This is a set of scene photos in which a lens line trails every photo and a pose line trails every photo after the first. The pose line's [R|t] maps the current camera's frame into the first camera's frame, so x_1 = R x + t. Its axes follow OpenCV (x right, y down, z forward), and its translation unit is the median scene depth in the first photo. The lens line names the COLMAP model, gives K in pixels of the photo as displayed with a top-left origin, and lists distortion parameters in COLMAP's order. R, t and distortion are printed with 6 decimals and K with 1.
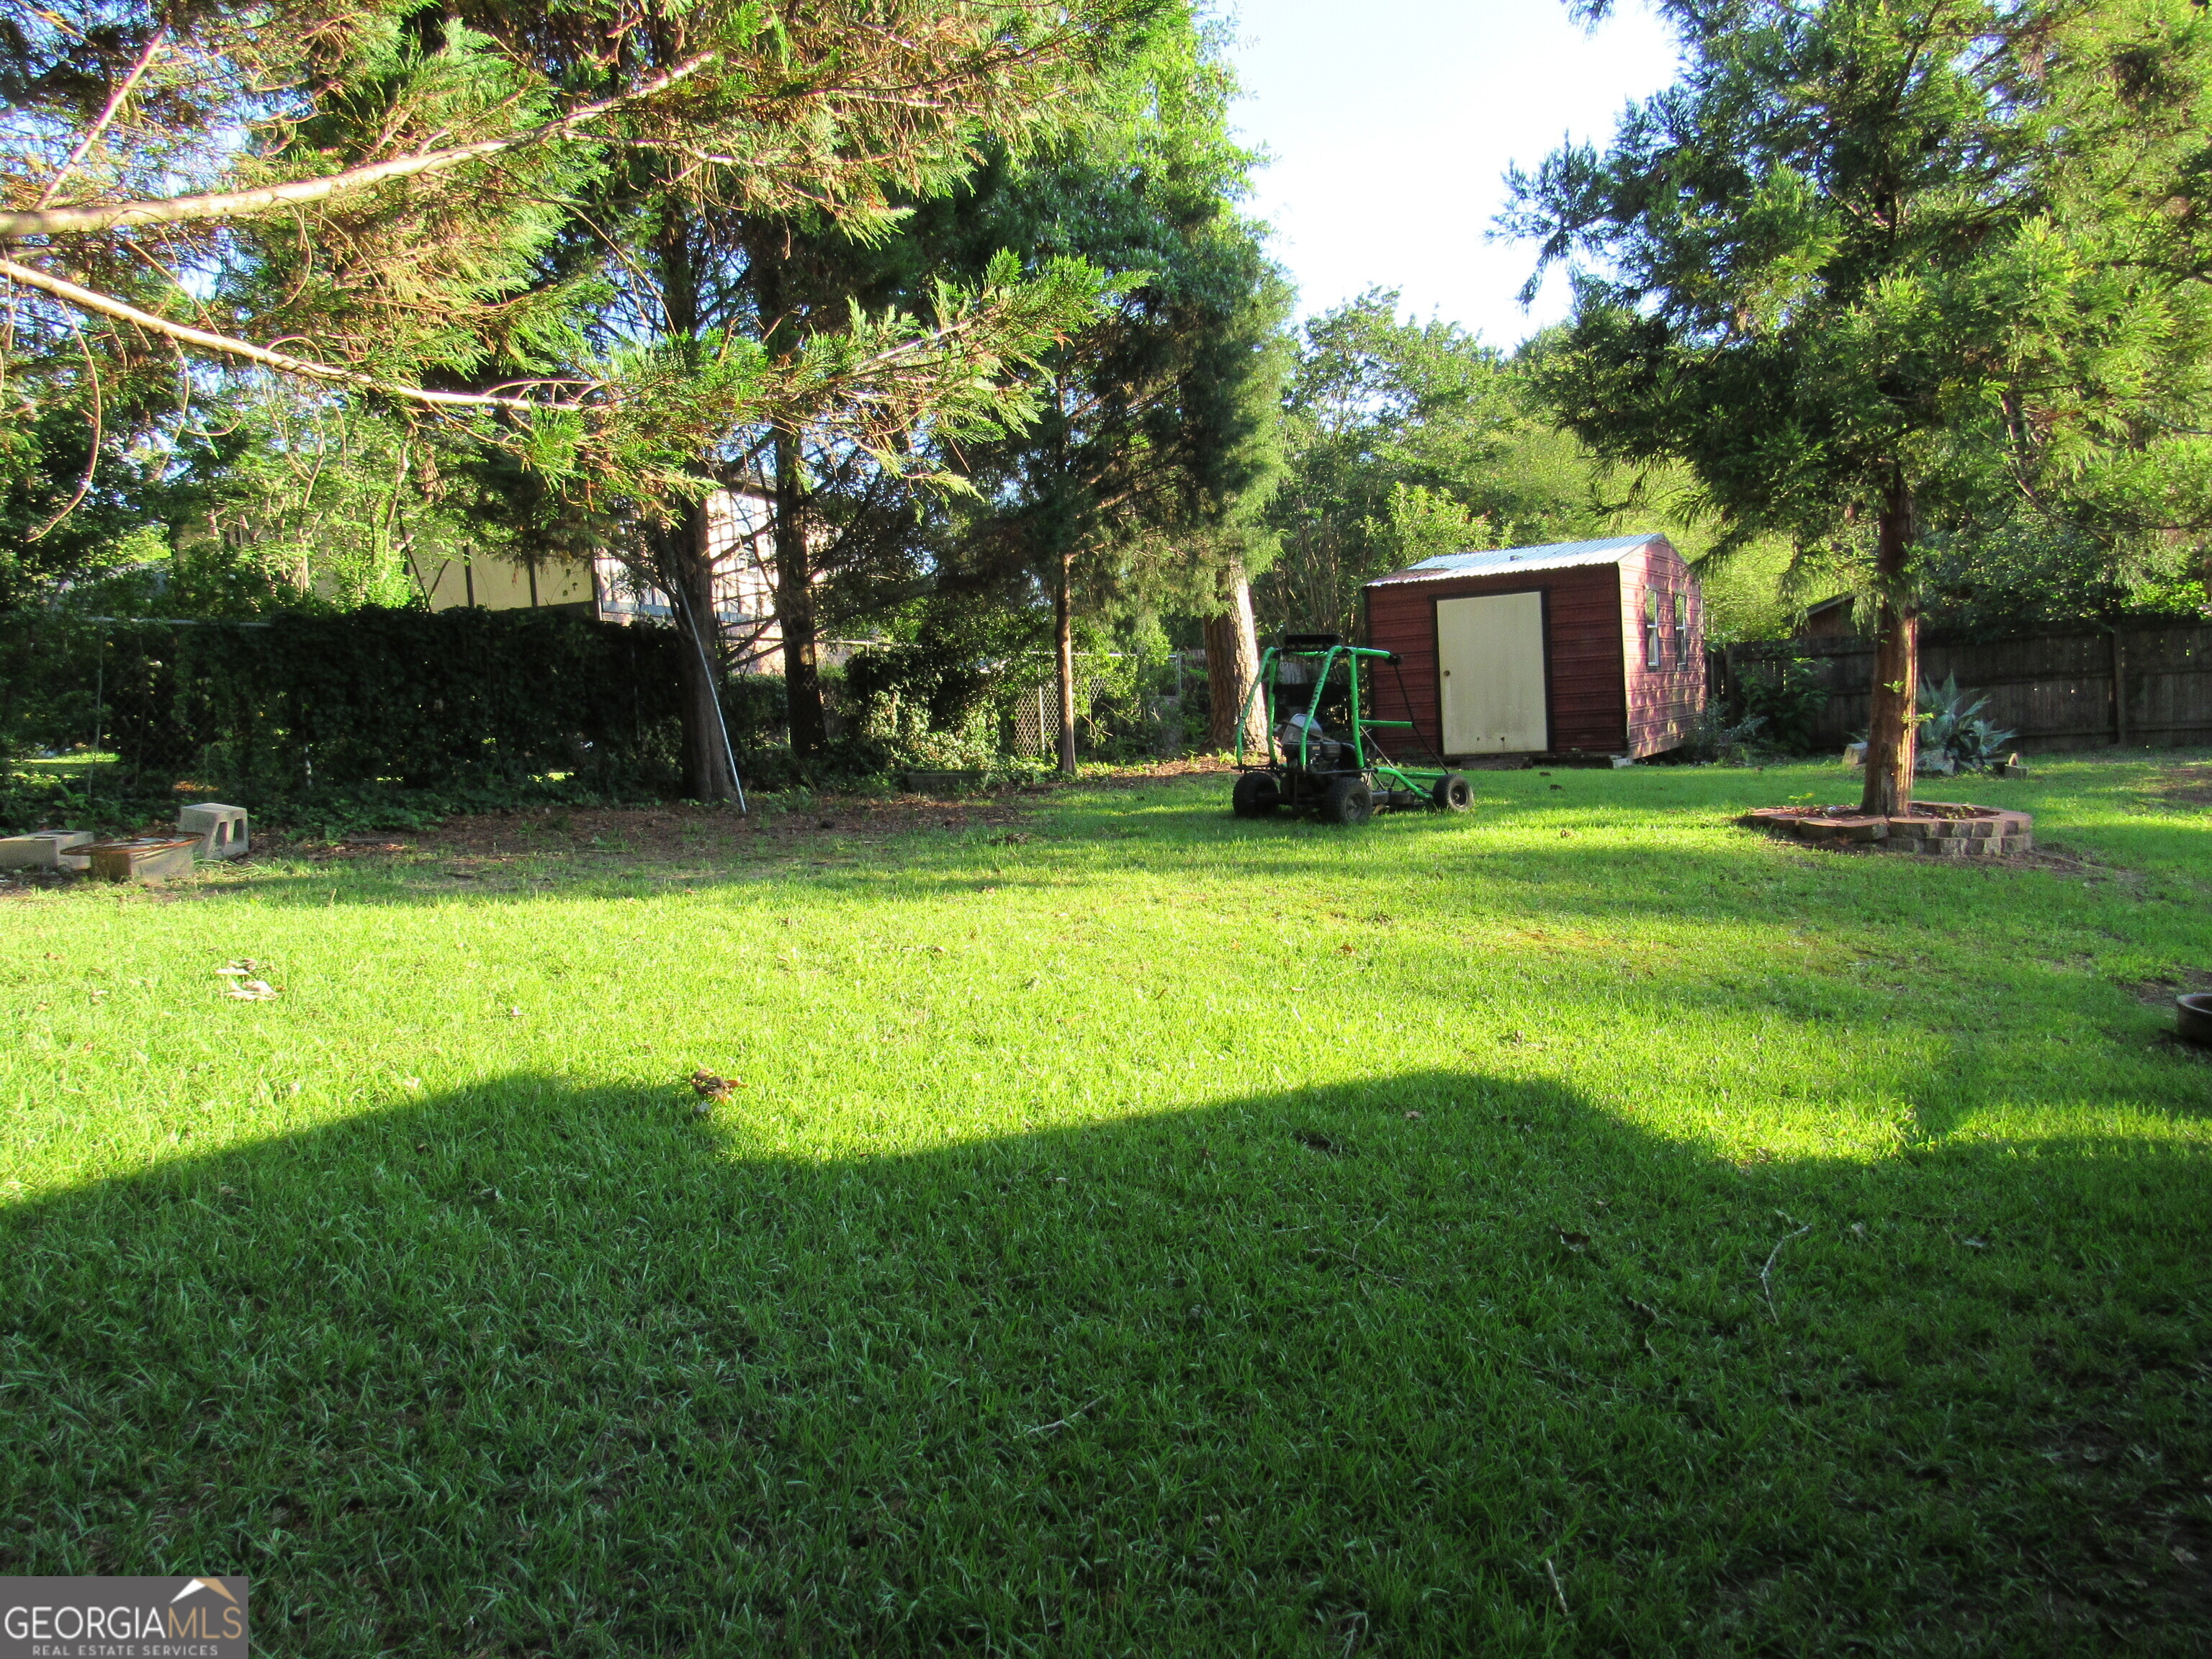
lens RADIAL K [[1583.8, 0, 1109.7], [0, 1583.8, 833.7], [0, 0, 1]] dist [-0.030720, 0.014575]
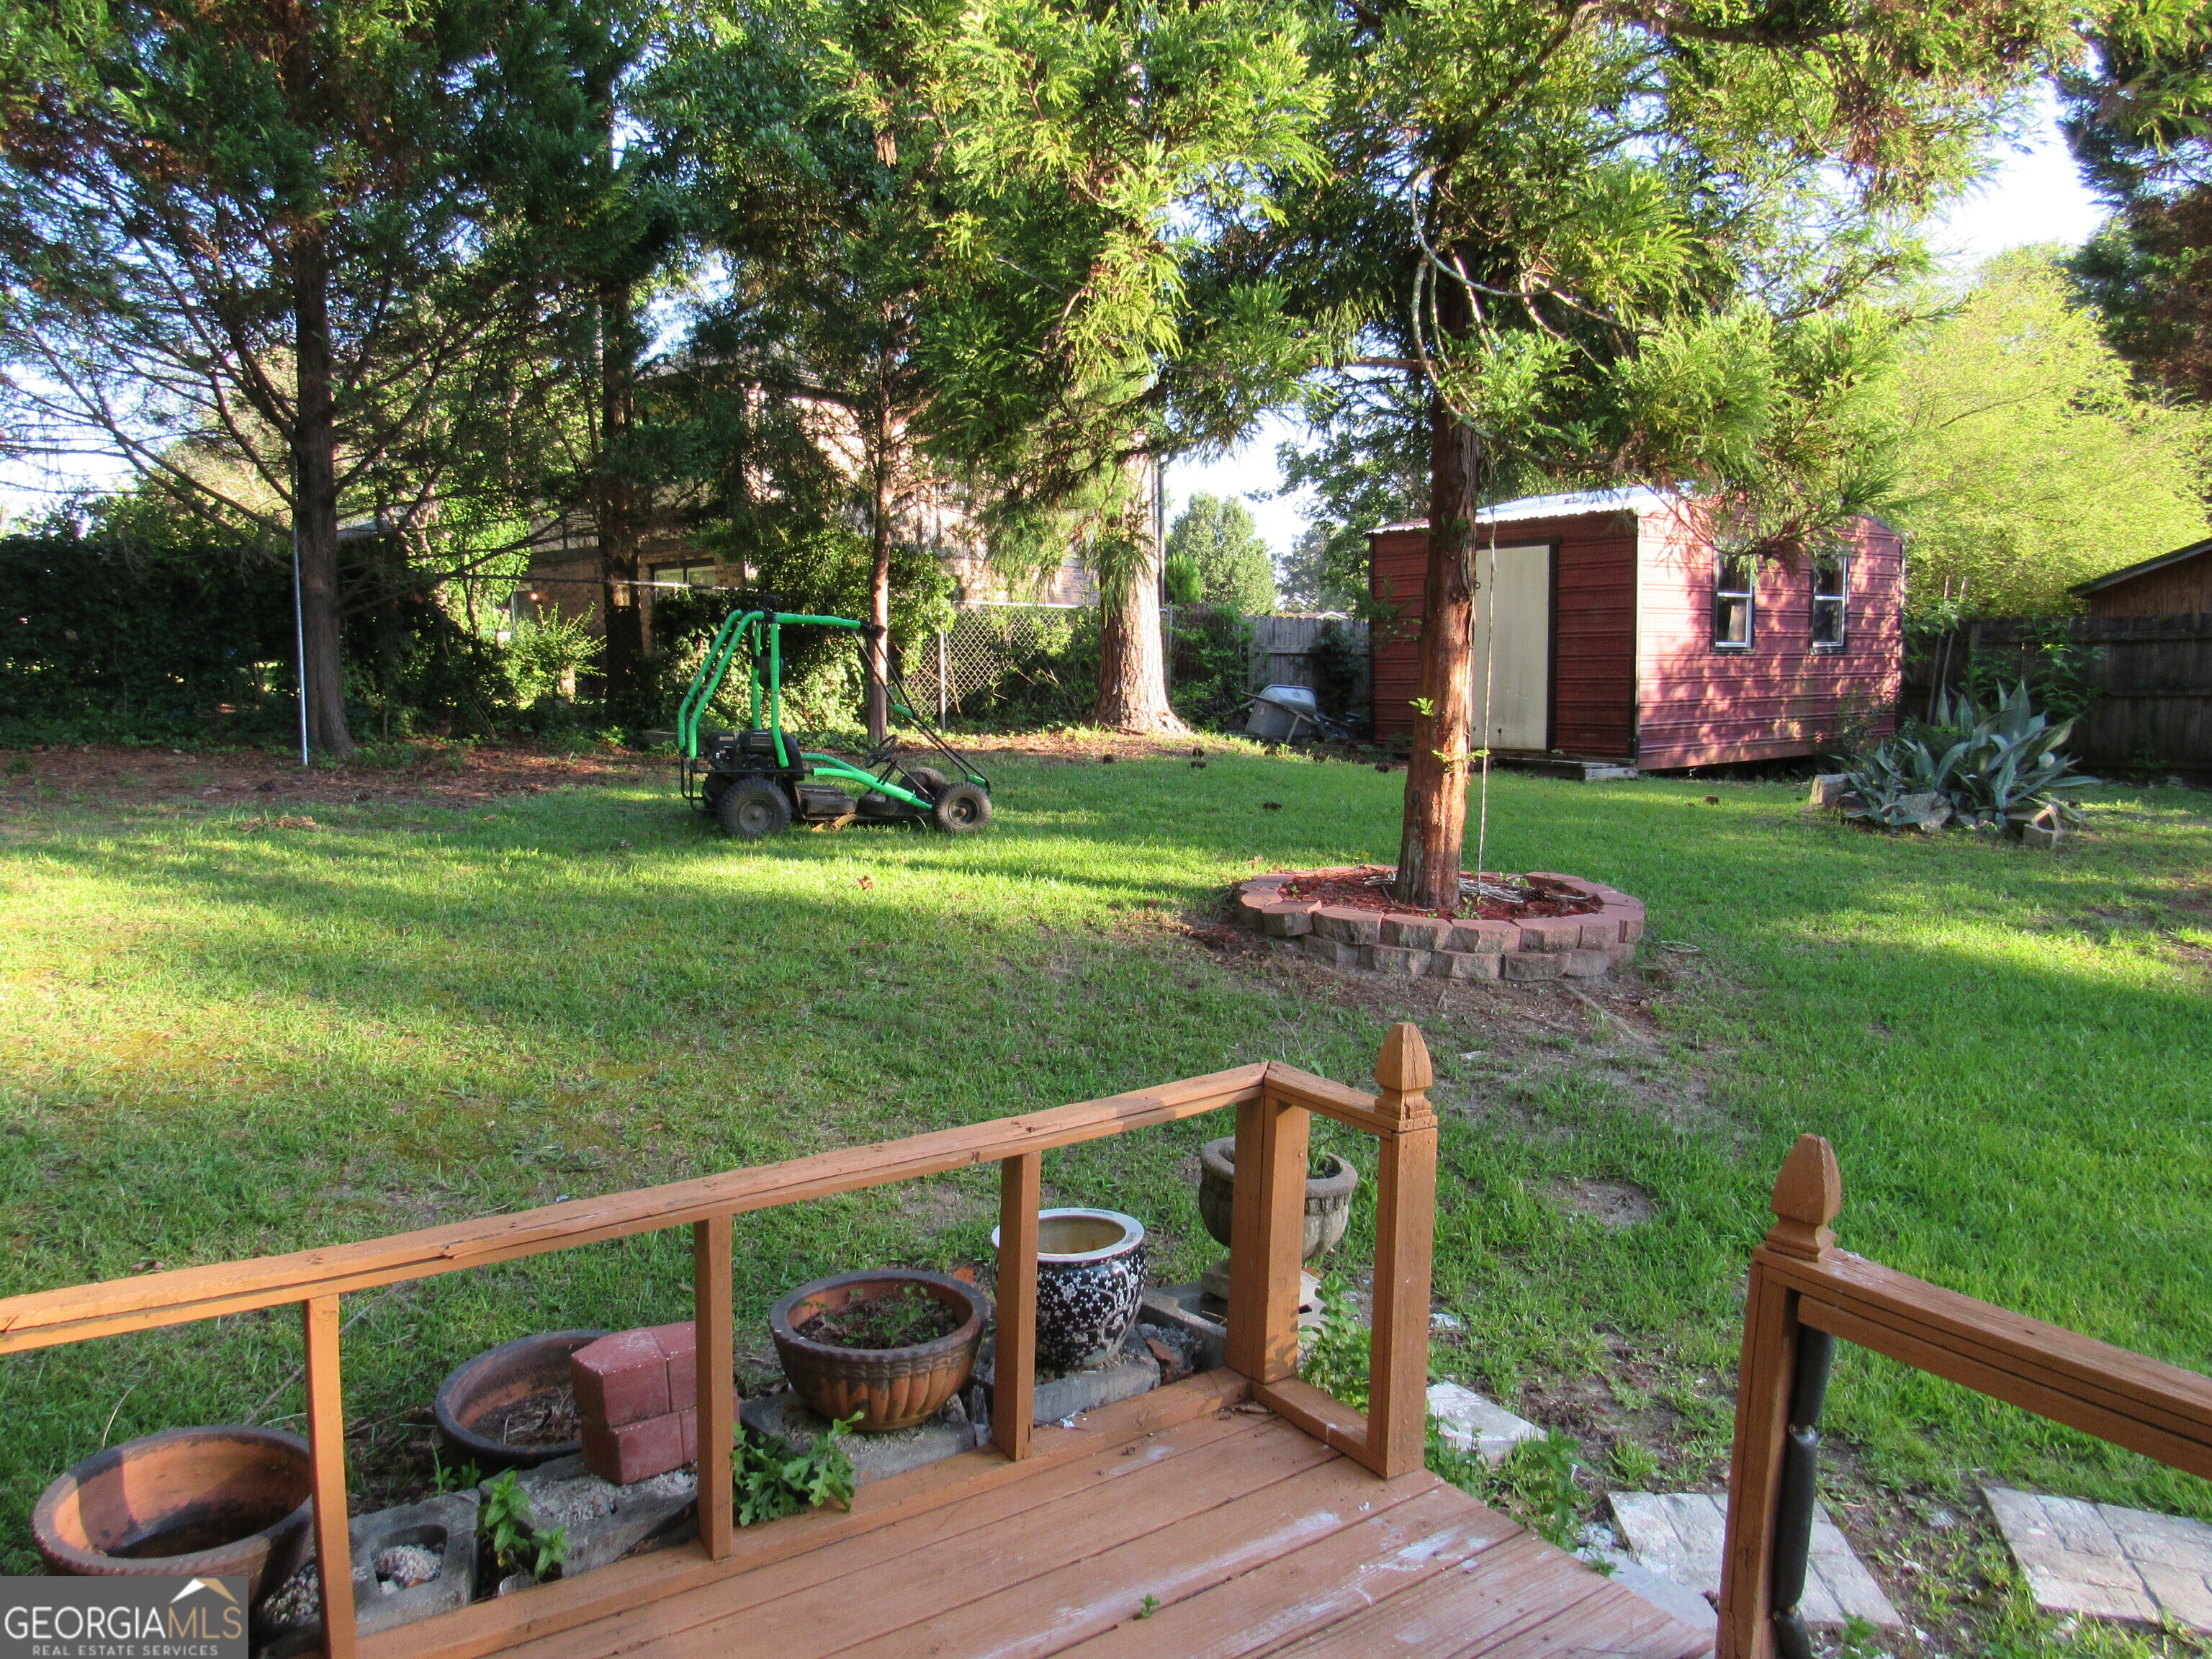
lens RADIAL K [[1583.8, 0, 1087.4], [0, 1583.8, 835.8], [0, 0, 1]] dist [-0.030720, 0.014575]
pose [[0.924884, 0.089323, -0.369609, 0.372371], [-0.072731, 0.995628, 0.058616, -0.040906], [0.373228, -0.027331, 0.927337, 0.199319]]
